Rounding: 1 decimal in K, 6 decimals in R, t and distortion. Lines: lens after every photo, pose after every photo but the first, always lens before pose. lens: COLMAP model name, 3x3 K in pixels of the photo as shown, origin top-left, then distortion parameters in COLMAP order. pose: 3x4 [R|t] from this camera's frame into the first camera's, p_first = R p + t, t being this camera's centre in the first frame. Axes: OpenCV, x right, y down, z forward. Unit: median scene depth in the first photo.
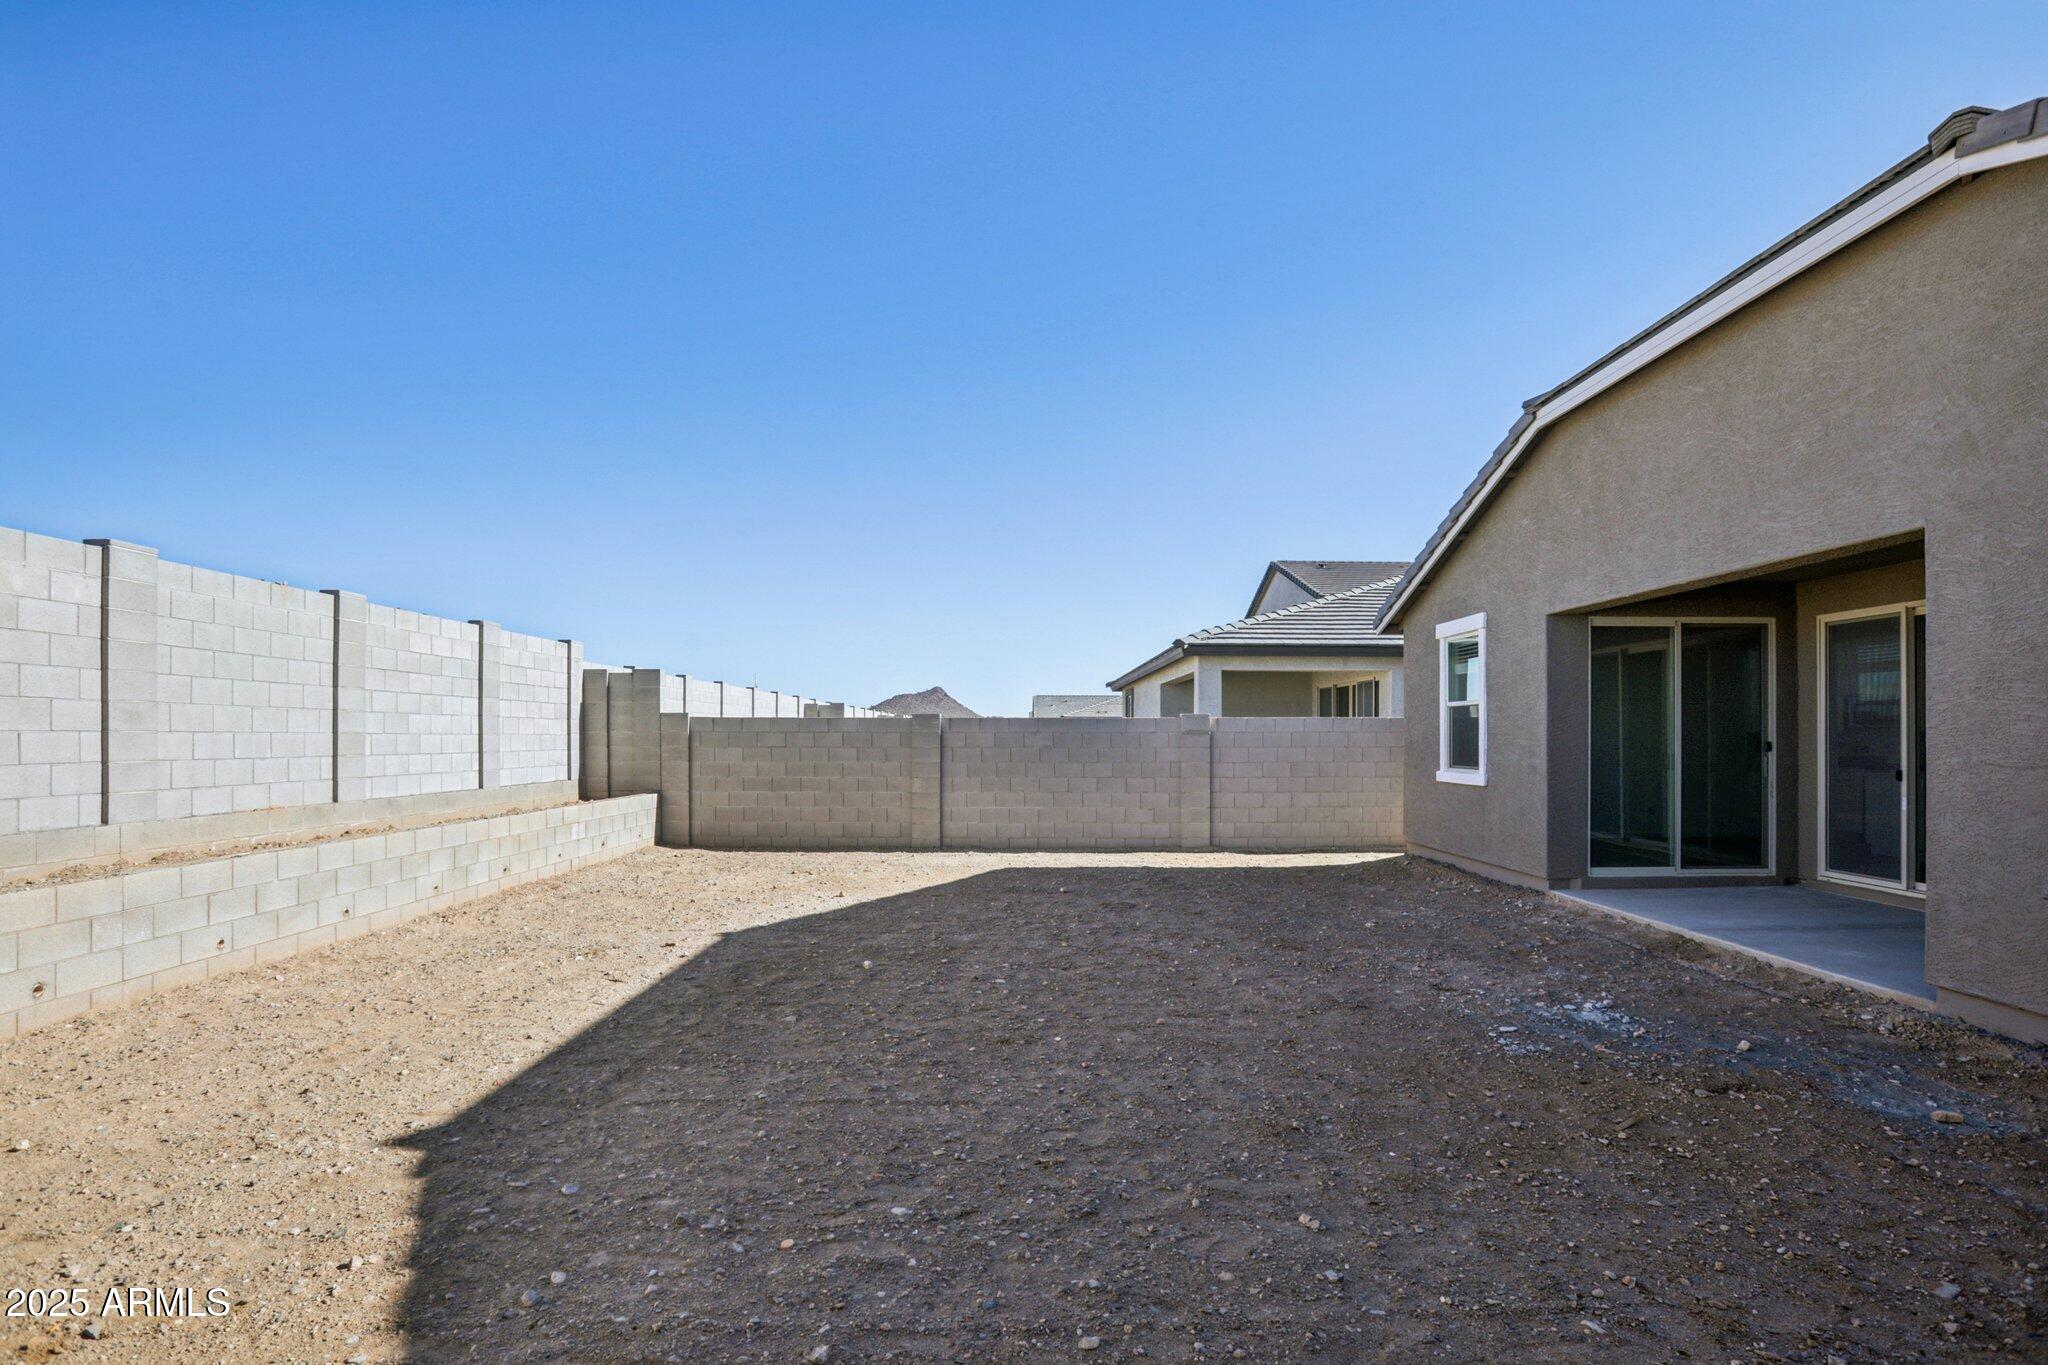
lens RADIAL K [[1018.9, 0, 1023.7], [0, 1018.9, 727.7], [0, 0, 1]] dist [-0.020231, 0.003310]
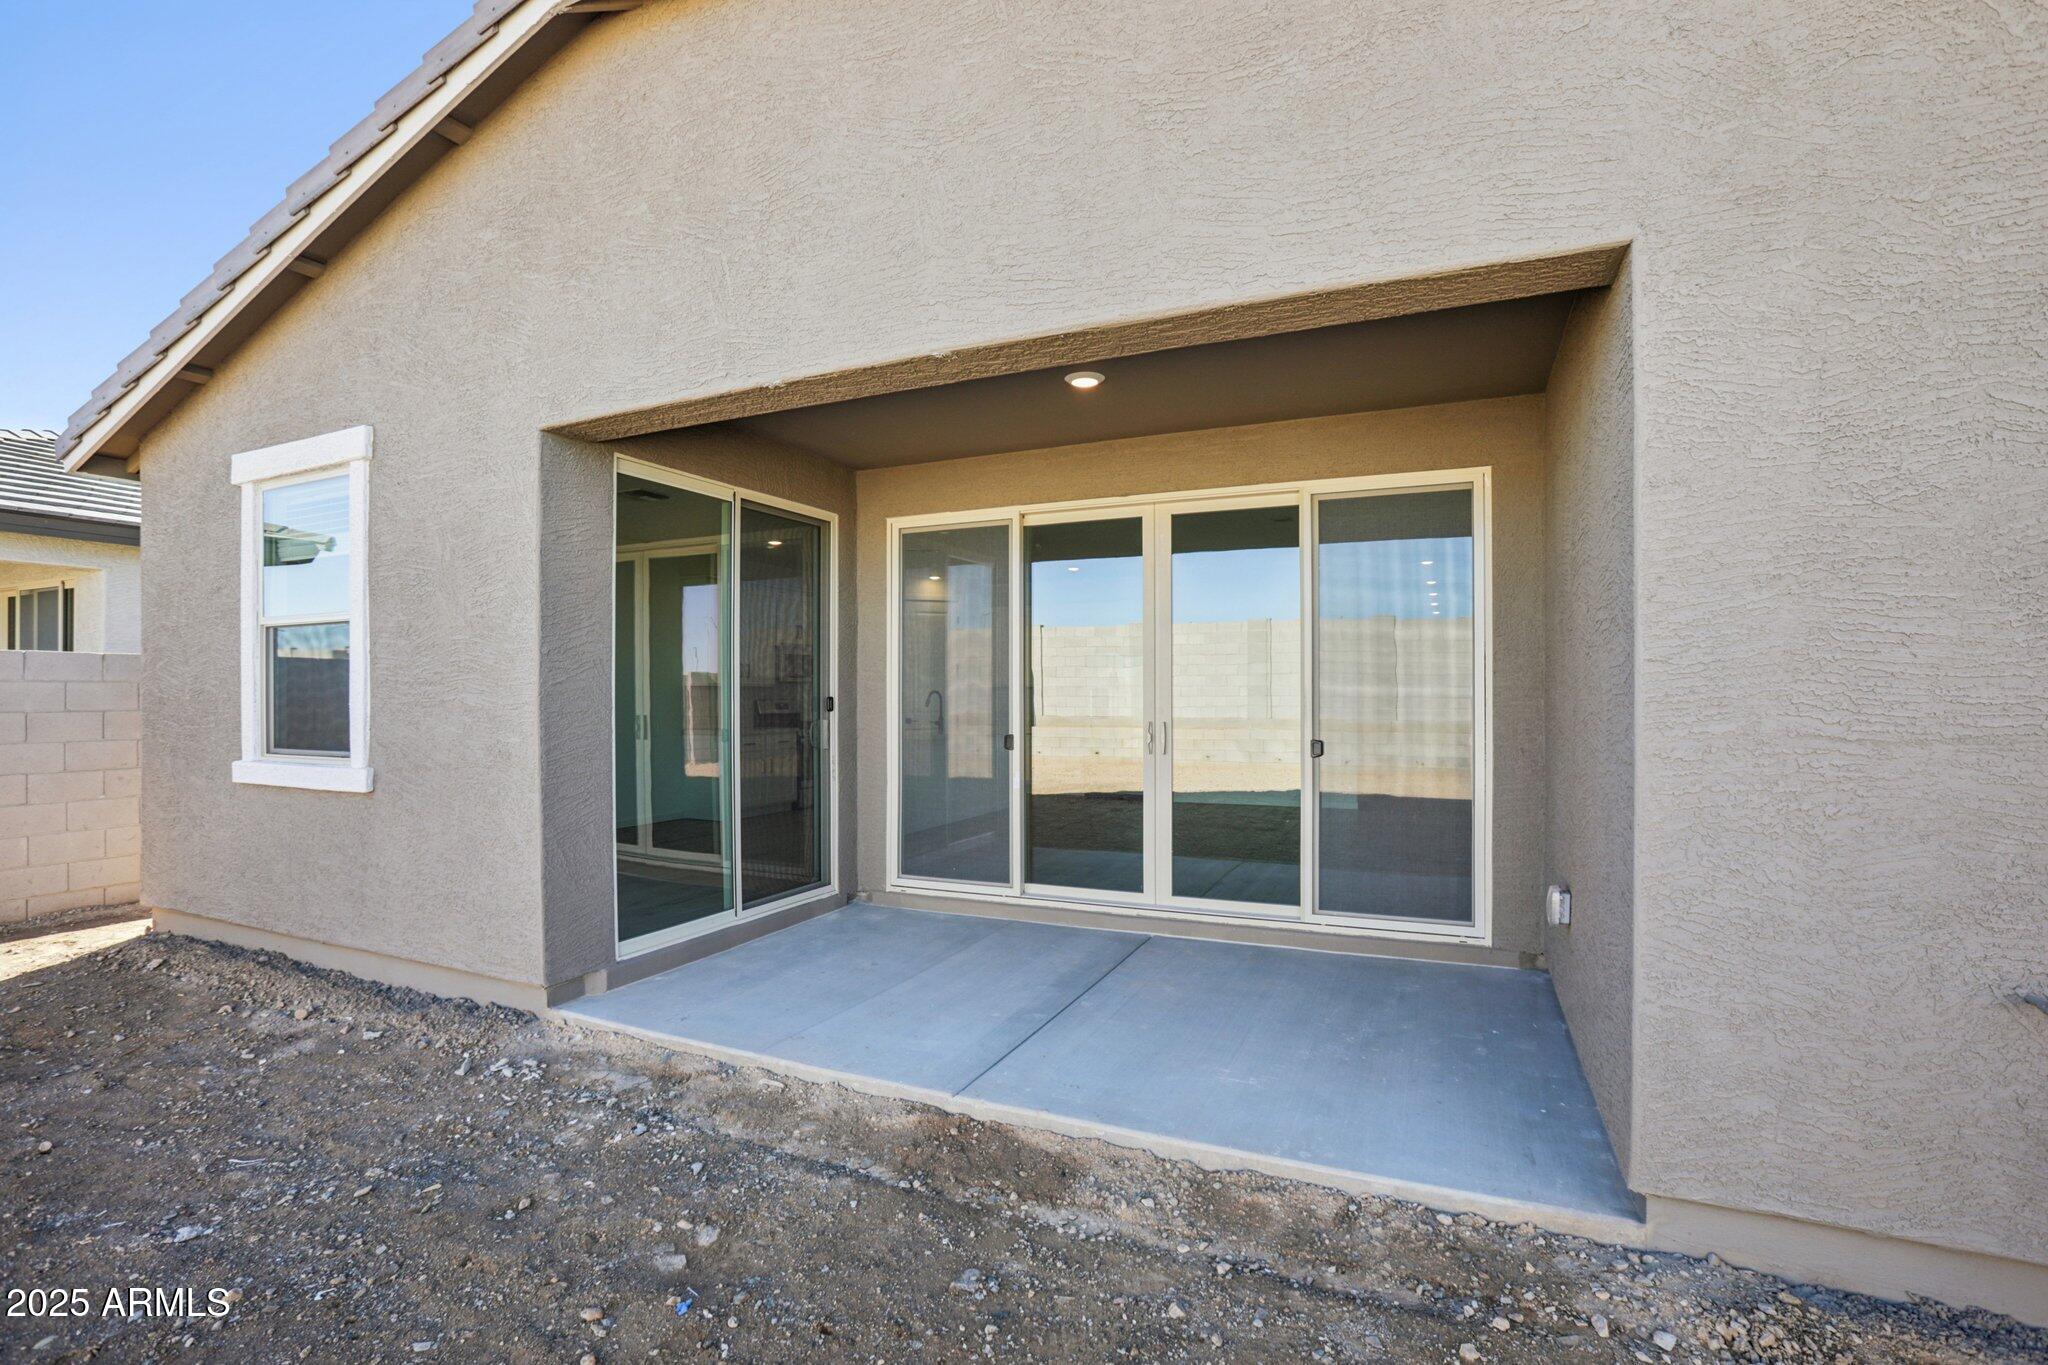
lens RADIAL K [[948.9, 0, 1017.9], [0, 948.9, 699.2], [0, 0, 1]] dist [-0.056204, 0.019750]
pose [[0.417804, -0.003588, 0.908530, 0.212291], [-0.007298, 0.999947, 0.007305, 0.009863], [-0.908508, -0.009683, 0.417755, 0.613381]]
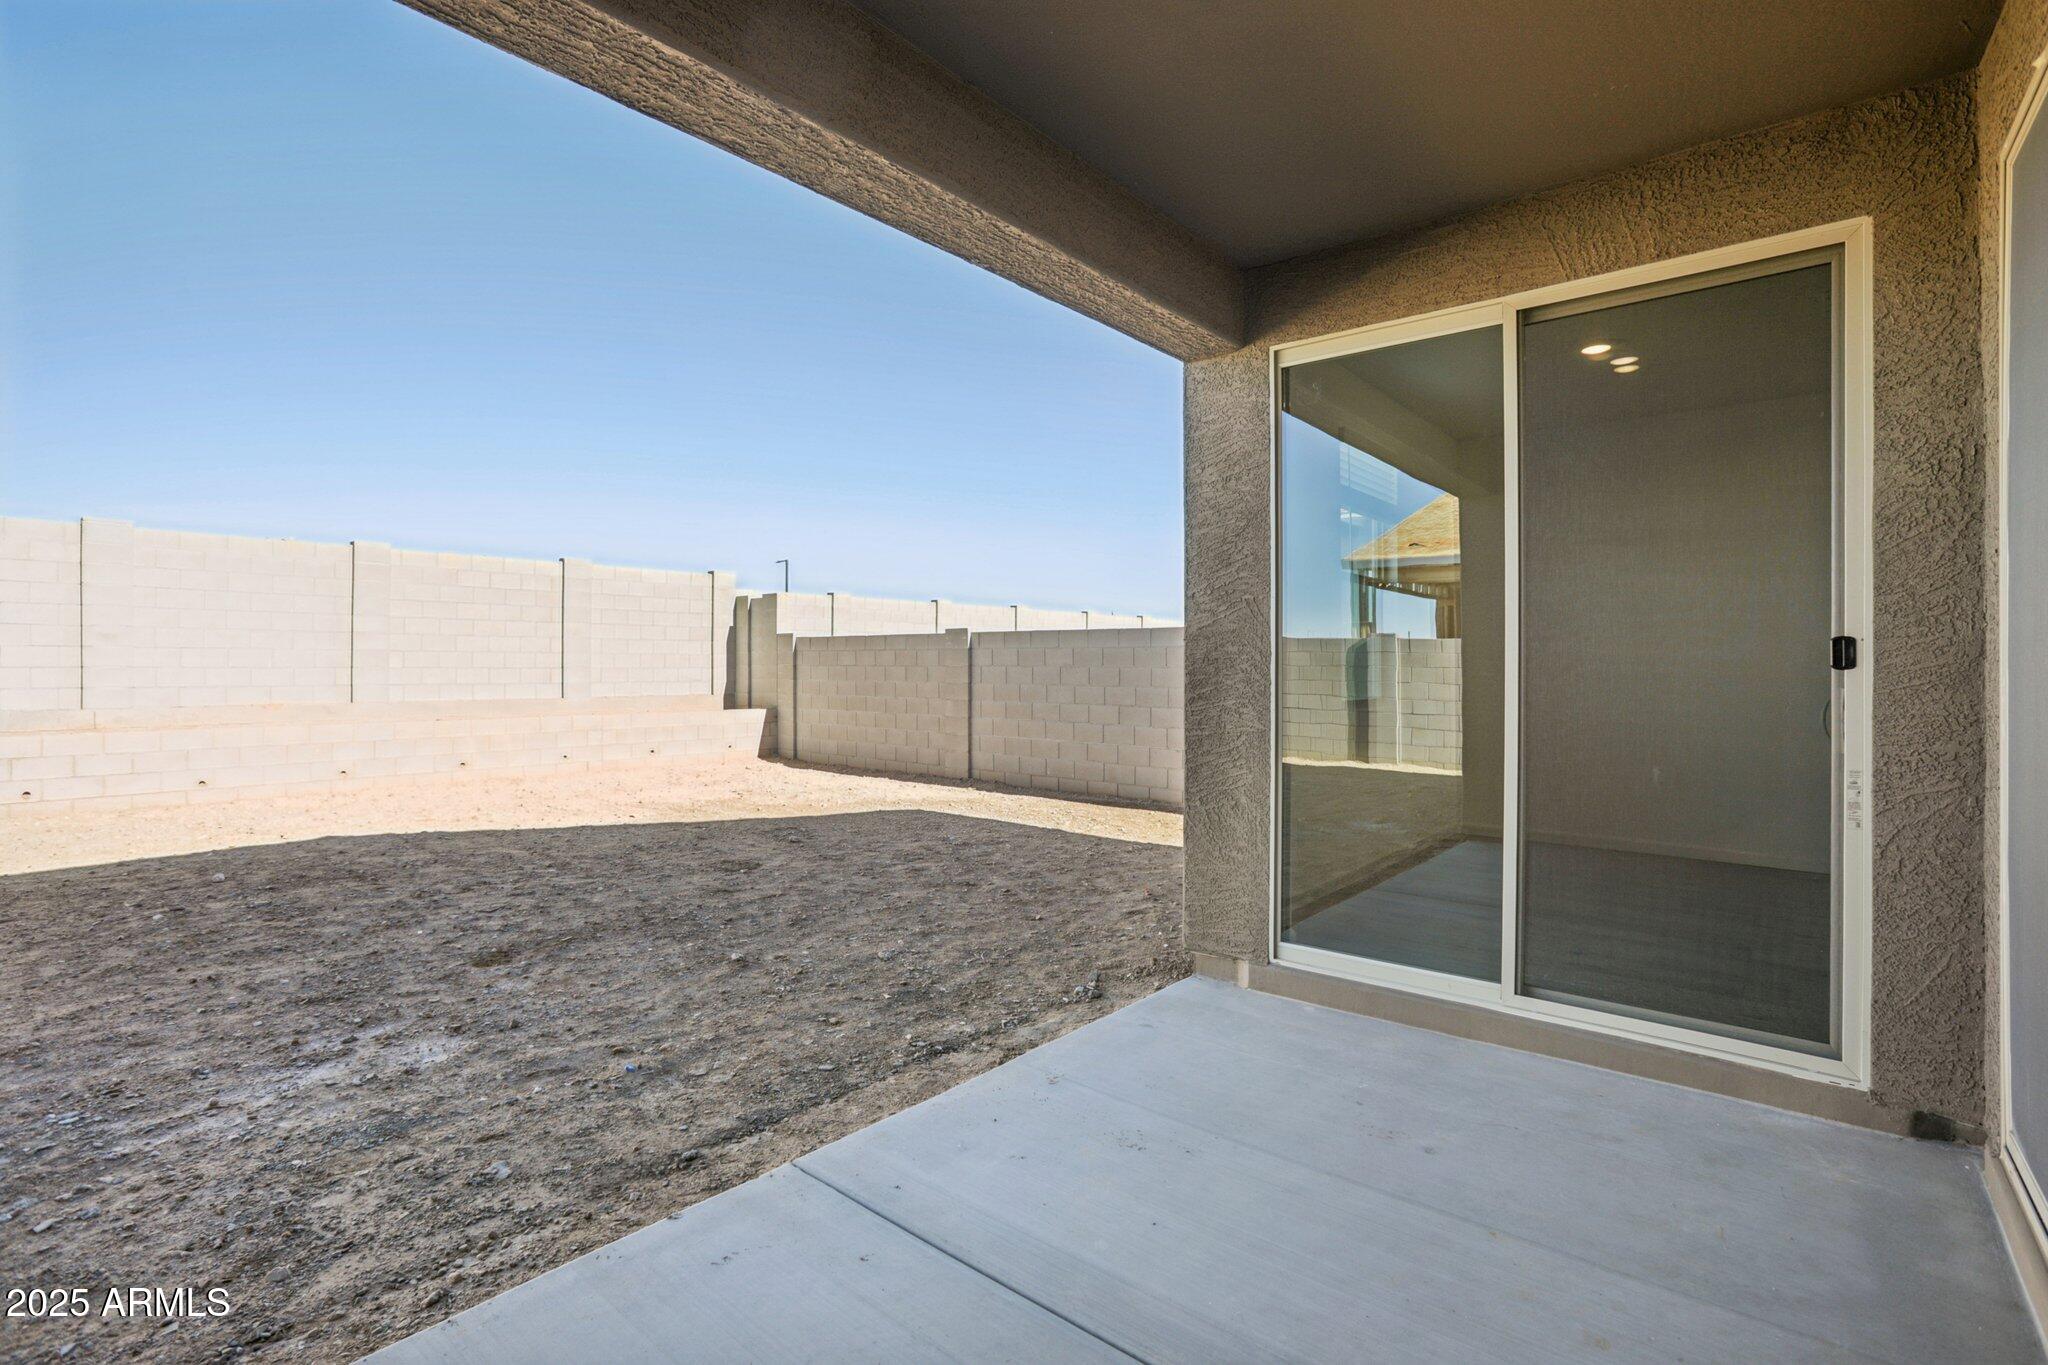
lens RADIAL K [[948.9, 0, 1017.1], [0, 948.9, 668.7], [0, 0, 1]] dist [-0.056204, 0.019750]
pose [[0.766934, 0.003233, -0.641718, 0.716388], [0.005616, 0.999915, 0.011749, 0.018688], [0.641702, -0.012614, 0.766851, 0.625923]]
